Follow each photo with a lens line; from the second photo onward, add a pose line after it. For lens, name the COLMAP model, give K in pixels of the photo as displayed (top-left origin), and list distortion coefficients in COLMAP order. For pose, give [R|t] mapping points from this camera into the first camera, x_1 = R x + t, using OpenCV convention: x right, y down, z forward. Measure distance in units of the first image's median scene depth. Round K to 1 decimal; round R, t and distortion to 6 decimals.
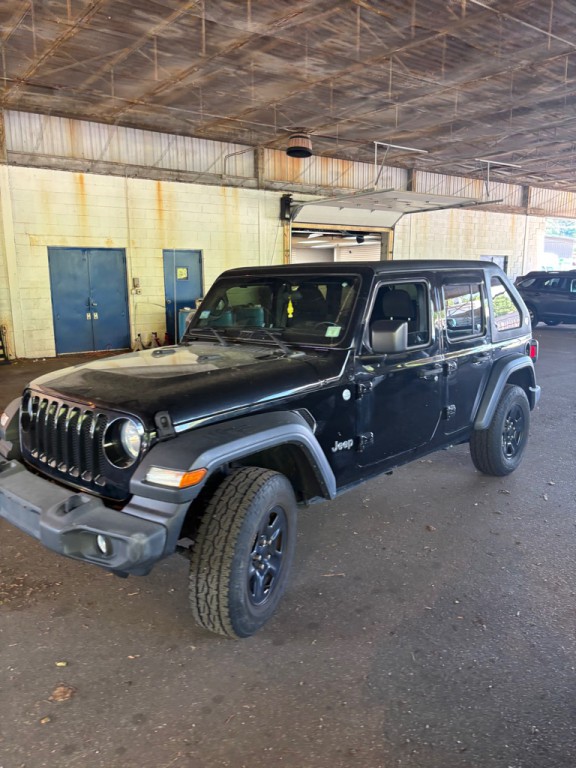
lens RADIAL K [[580.3, 0, 281.9], [0, 580.3, 384.2], [0, 0, 1]] dist [0.041438, -0.049886]
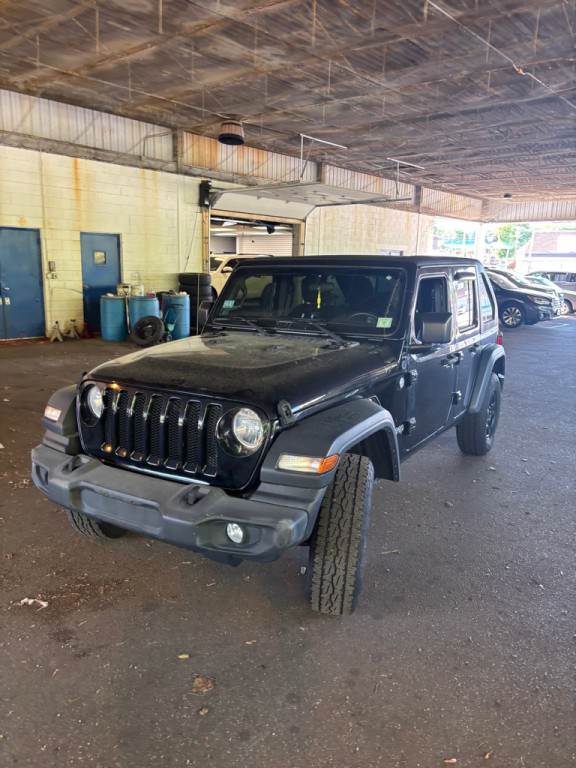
lens RADIAL K [[580.3, 0, 282.0], [0, 580.3, 386.7], [0, 0, 1]] dist [0.041438, -0.049886]
pose [[0.978557, -0.012373, 0.205605, -0.141121], [0.007569, 0.999680, 0.024138, -0.000624], [-0.205838, -0.022064, 0.978337, 0.002578]]
